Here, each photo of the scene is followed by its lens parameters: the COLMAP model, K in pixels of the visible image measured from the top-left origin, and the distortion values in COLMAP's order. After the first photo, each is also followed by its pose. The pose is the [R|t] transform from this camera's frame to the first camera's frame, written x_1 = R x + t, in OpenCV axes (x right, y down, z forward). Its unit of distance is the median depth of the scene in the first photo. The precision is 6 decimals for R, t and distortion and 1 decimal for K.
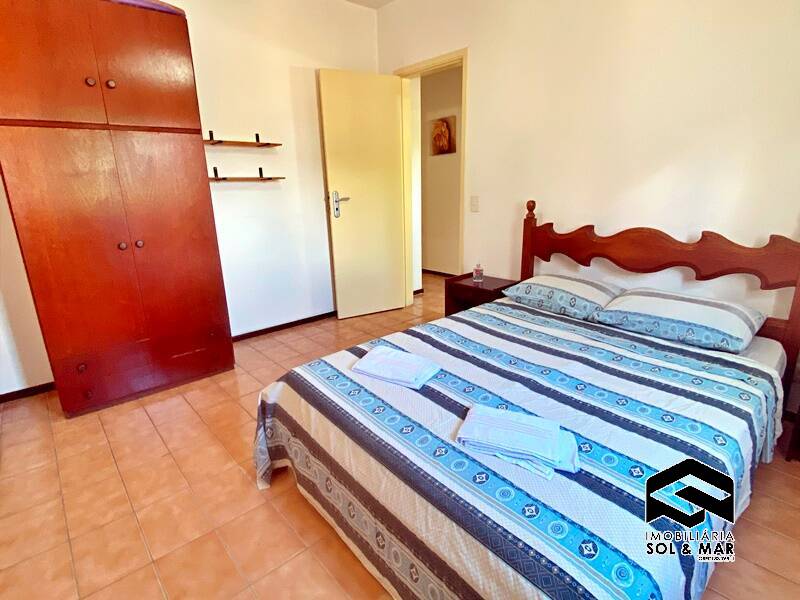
lens RADIAL K [[408.6, 0, 400.0], [0, 408.6, 300.0], [0, 0, 1]] dist [0.055853, -0.051478]
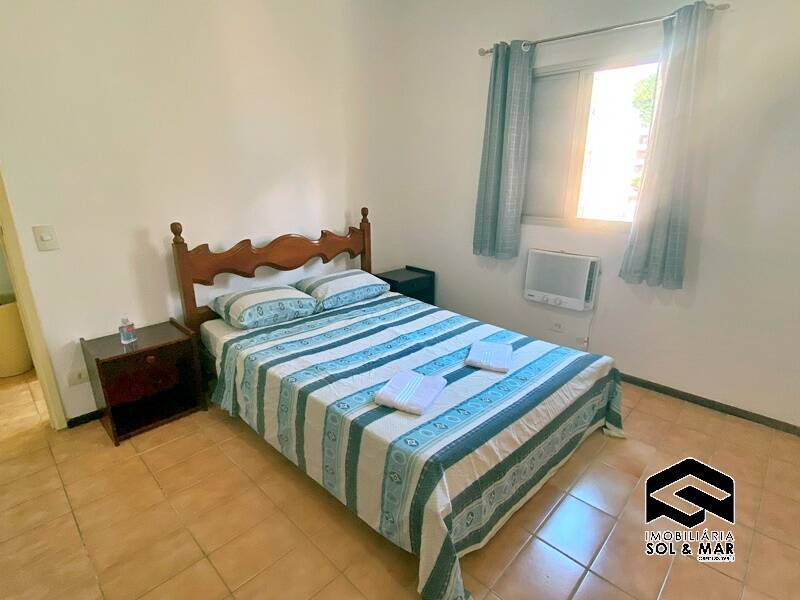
lens RADIAL K [[408.6, 0, 400.0], [0, 408.6, 300.0], [0, 0, 1]] dist [0.055853, -0.051478]
pose [[-0.068562, -0.269339, 0.960602, -0.756040], [0.287242, 0.916765, 0.277550, -0.267141], [-0.955401, 0.294954, 0.014511, 0.801088]]
